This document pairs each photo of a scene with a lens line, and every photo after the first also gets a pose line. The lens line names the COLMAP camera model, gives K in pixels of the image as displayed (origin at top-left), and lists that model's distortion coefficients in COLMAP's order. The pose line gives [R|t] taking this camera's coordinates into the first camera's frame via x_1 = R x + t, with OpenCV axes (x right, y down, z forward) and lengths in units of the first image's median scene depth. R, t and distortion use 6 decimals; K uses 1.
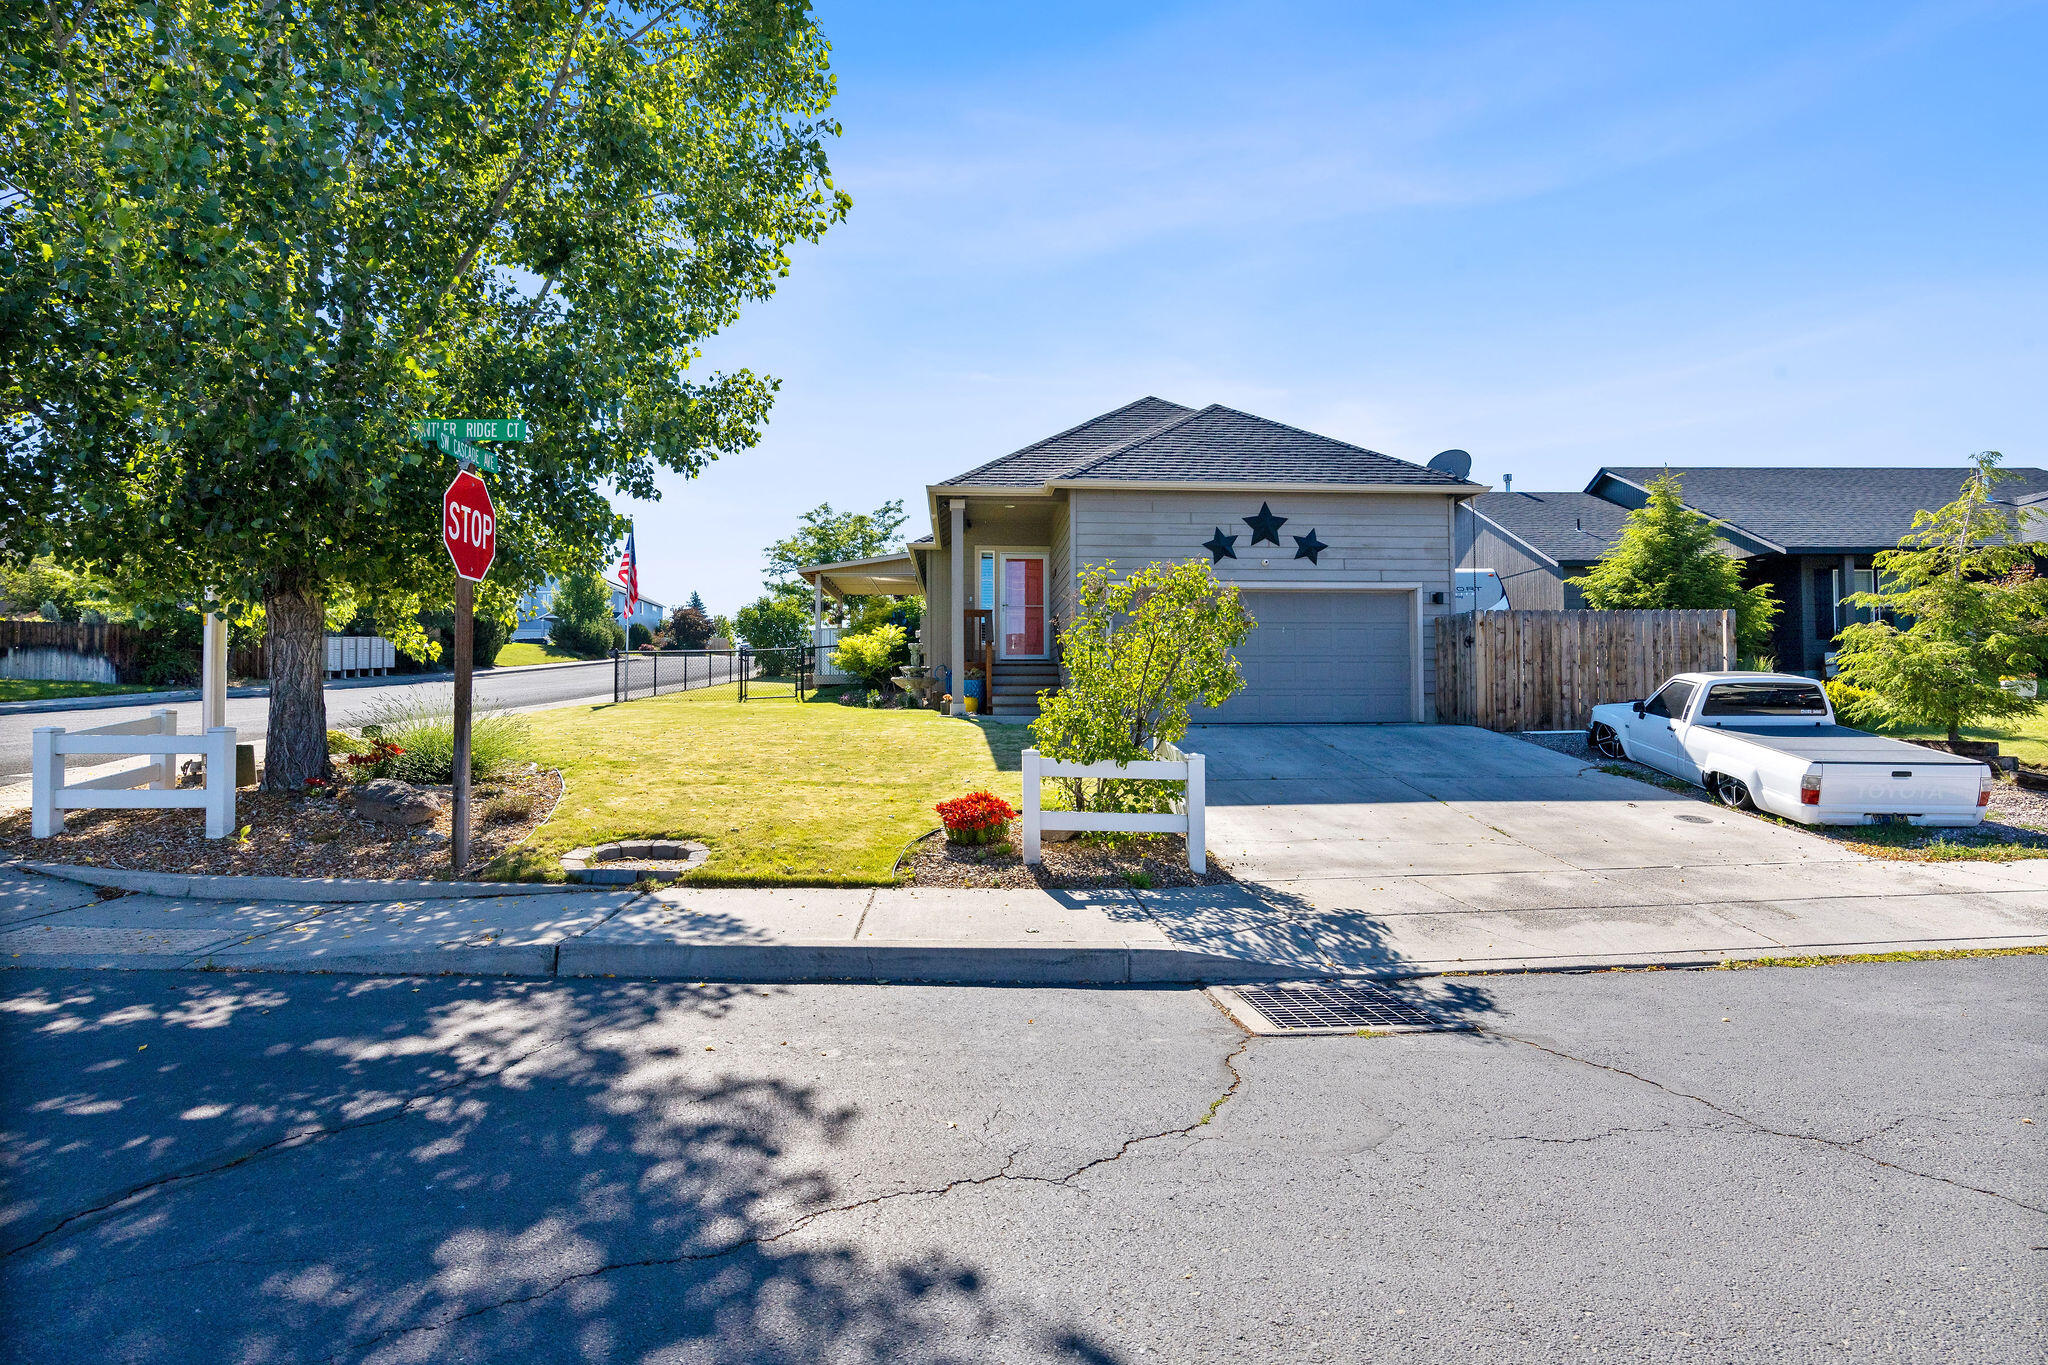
lens RADIAL K [[1029.5, 0, 1029.4], [0, 1029.5, 685.5], [0, 0, 1]] dist [0.001409, 0.000160]
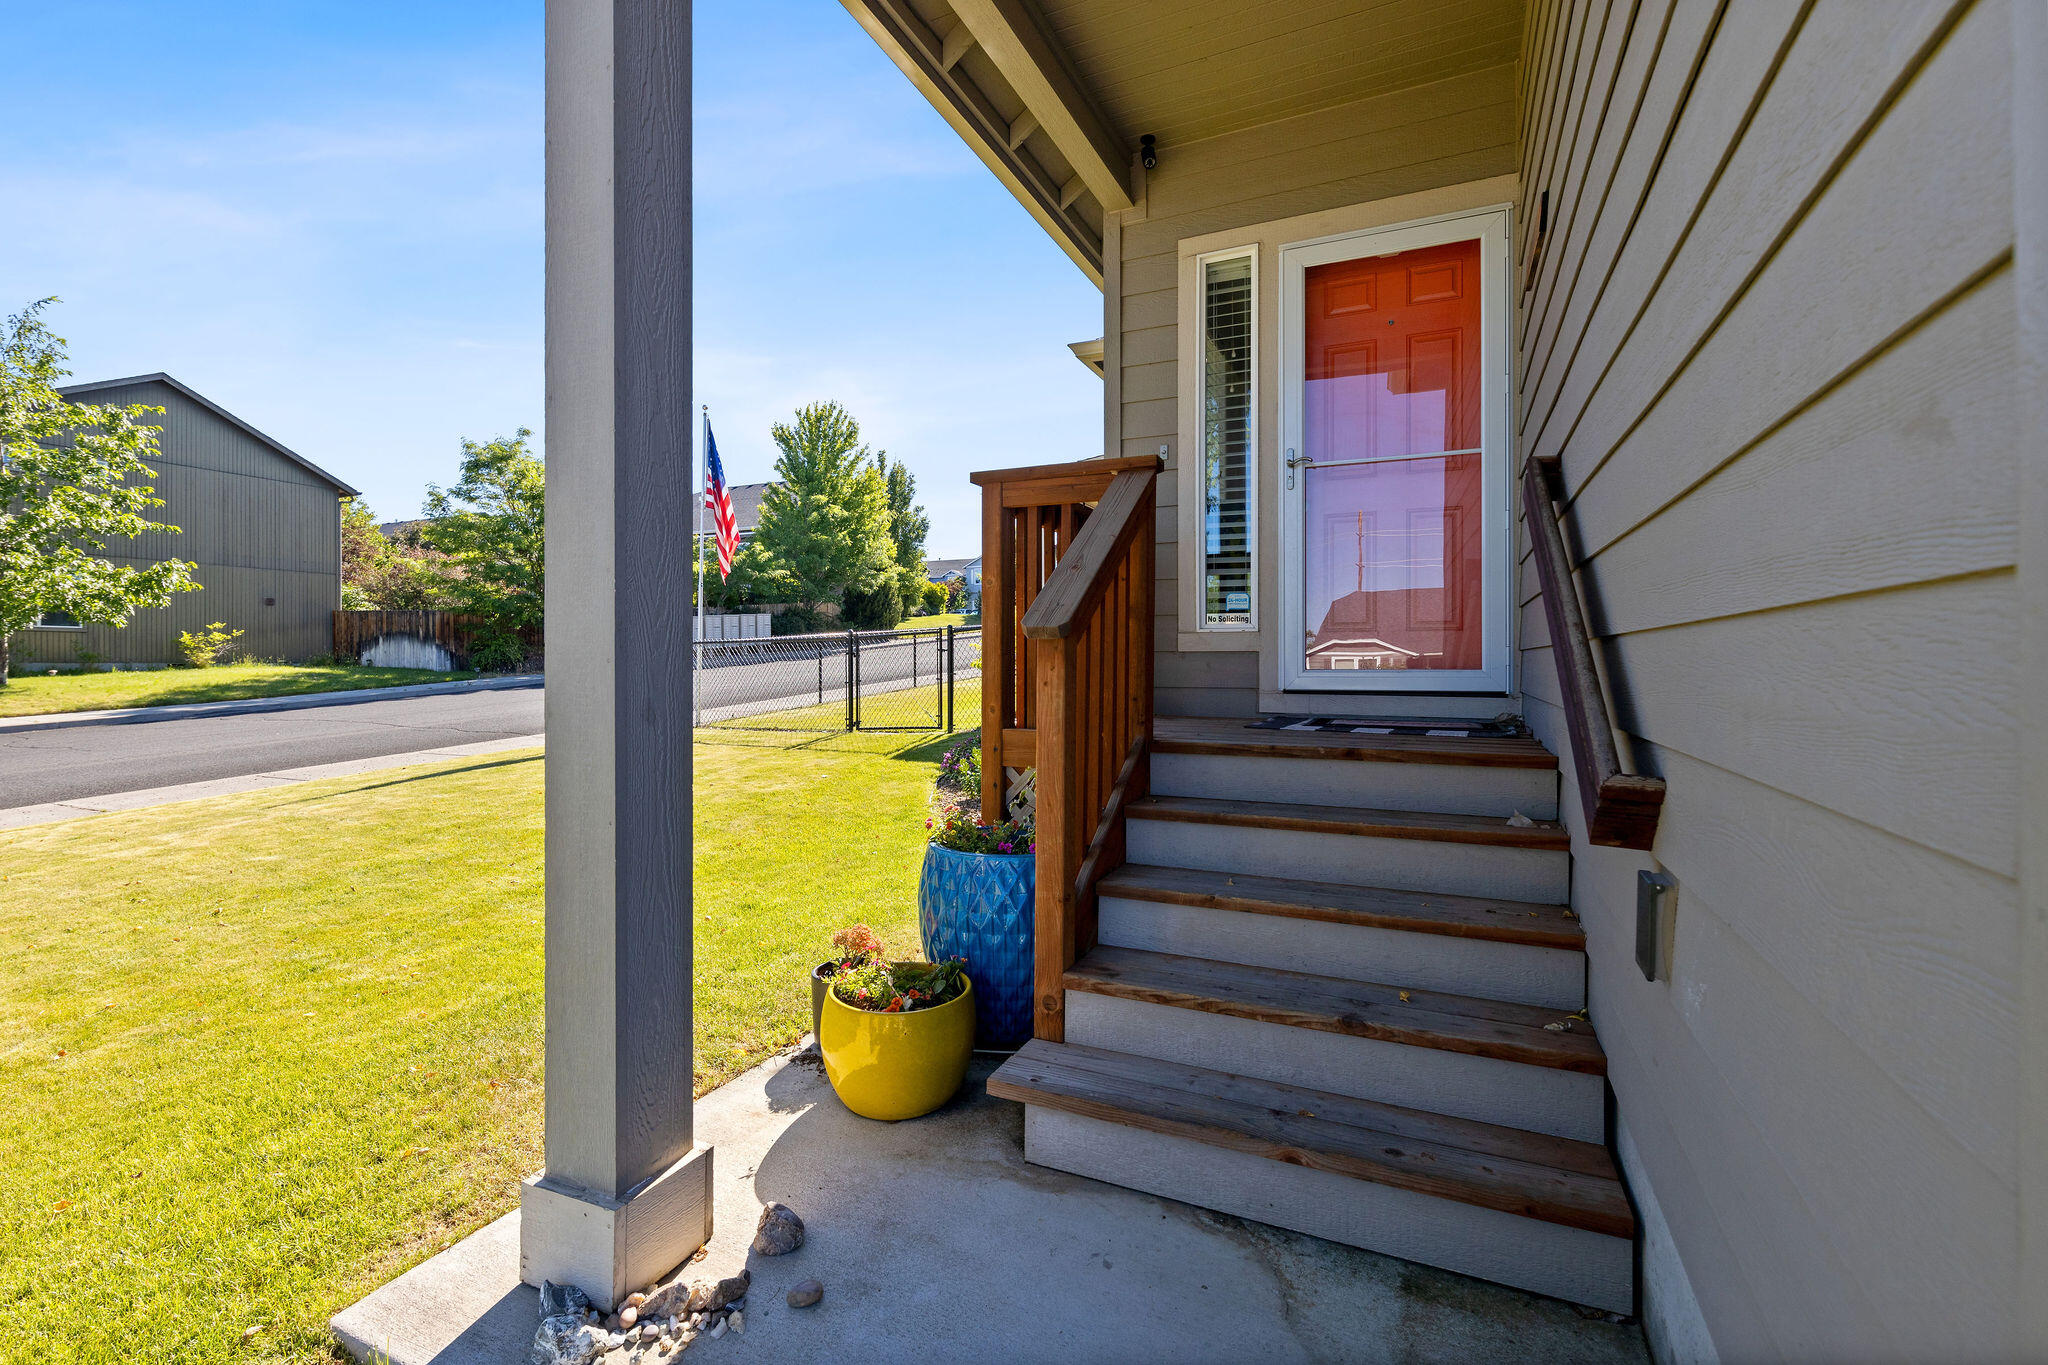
lens RADIAL K [[891.3, 0, 1026.9], [0, 891.3, 668.3], [0, 0, 1]] dist [-0.000051, -0.000524]
pose [[0.874408, 0.009440, -0.485100, 0.057870], [0.006485, 0.999494, 0.031141, -0.048101], [0.485148, -0.030376, 0.873904, 0.907158]]
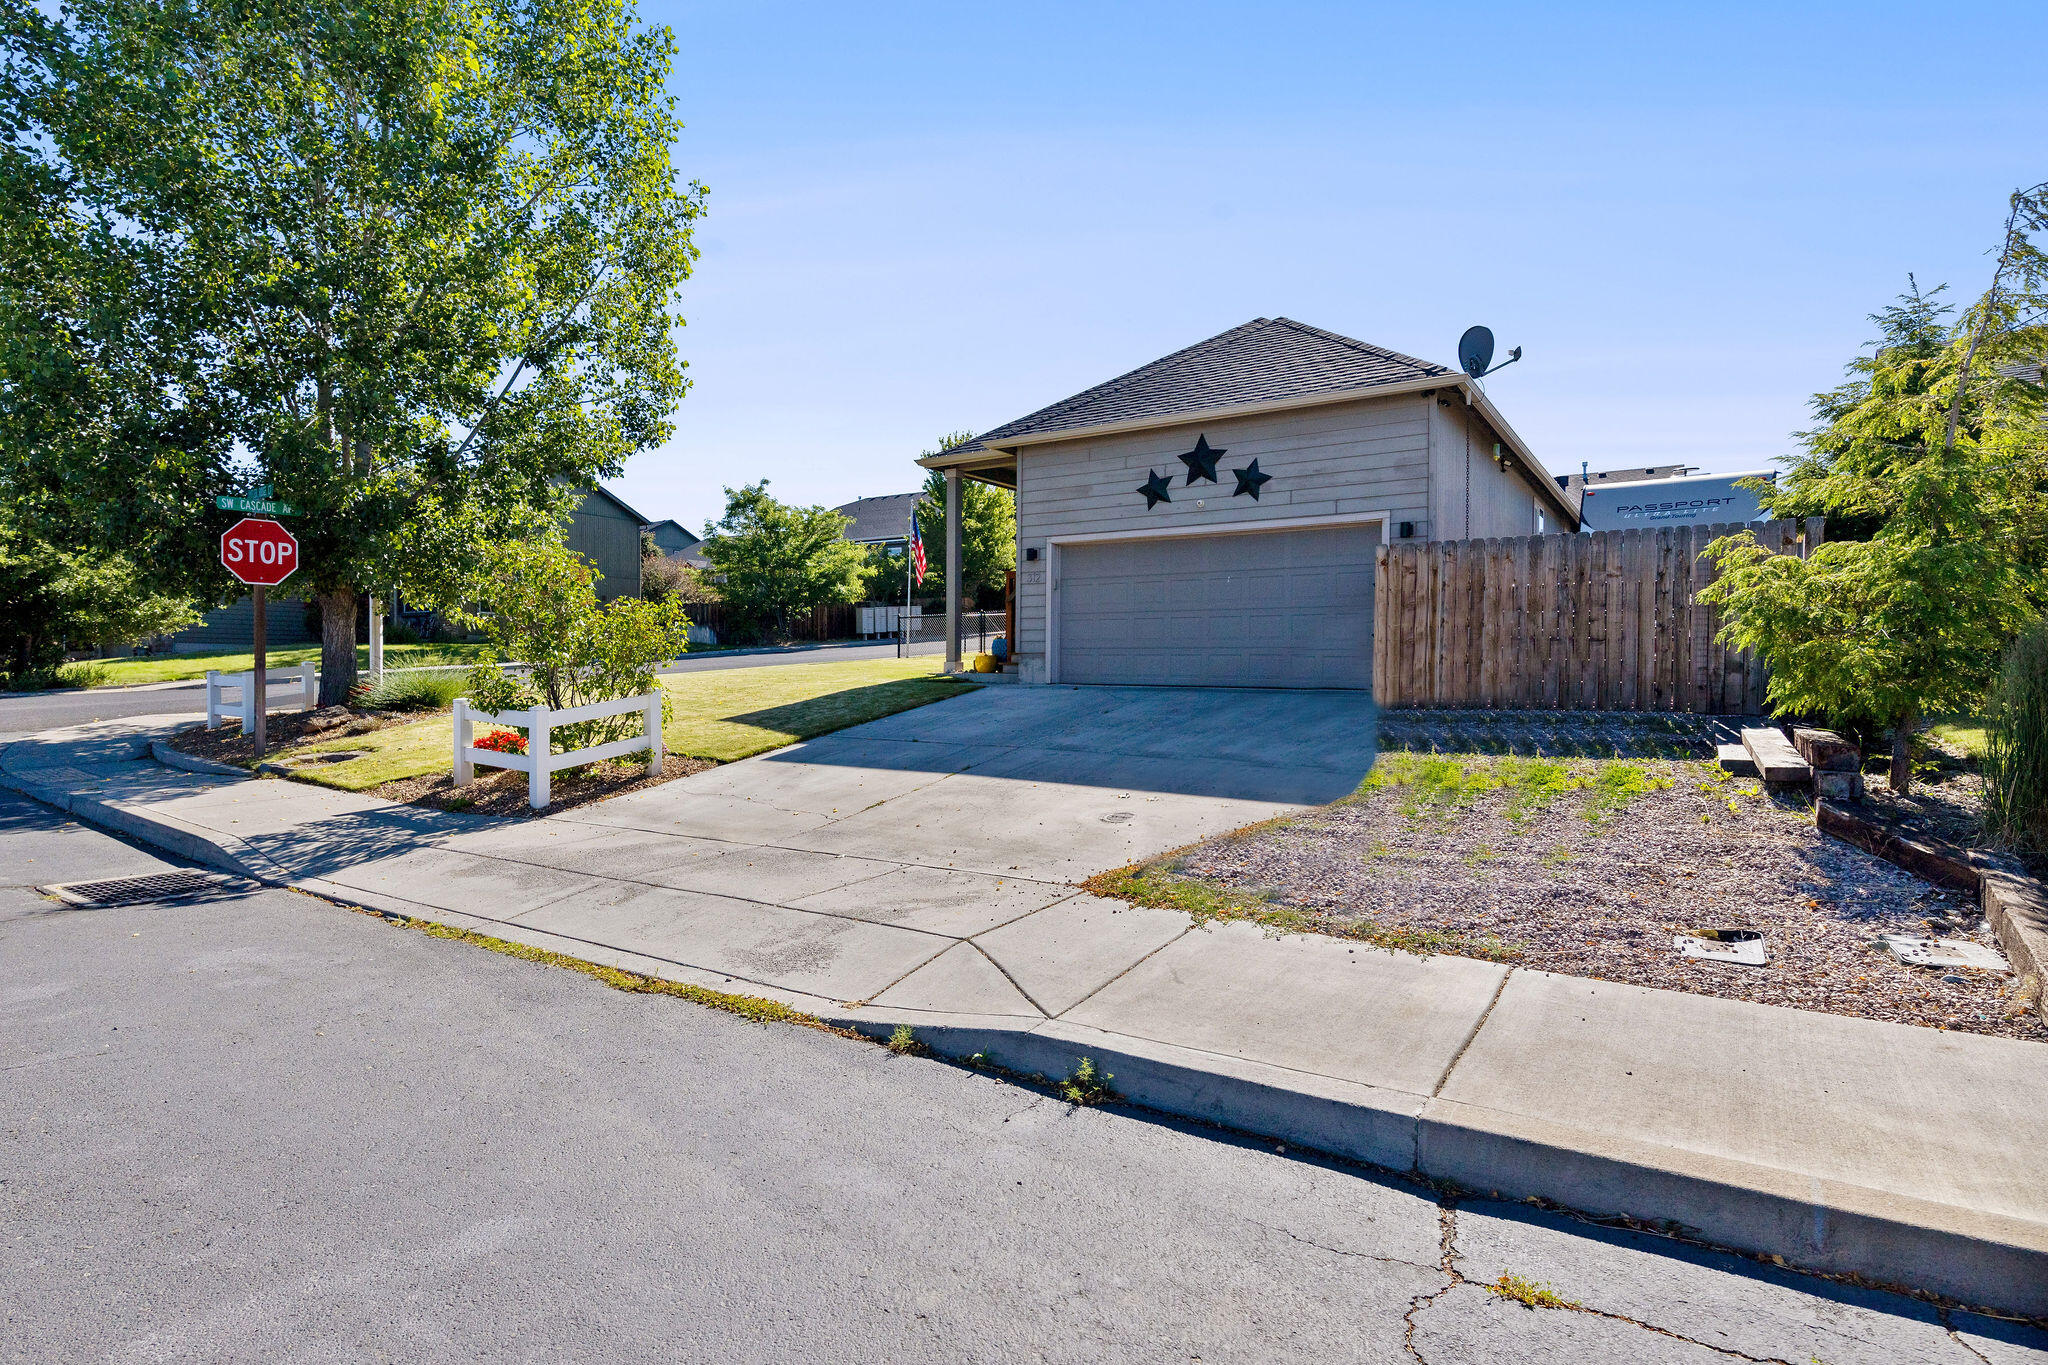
lens RADIAL K [[1029.5, 0, 1022.2], [0, 1029.5, 681.6], [0, 0, 1]] dist [0.001409, 0.000160]
pose [[0.787263, 0.017463, -0.616371, 0.650602], [0.006711, 0.999297, 0.036884, -0.001212], [0.616581, -0.033173, 0.786592, 0.209445]]
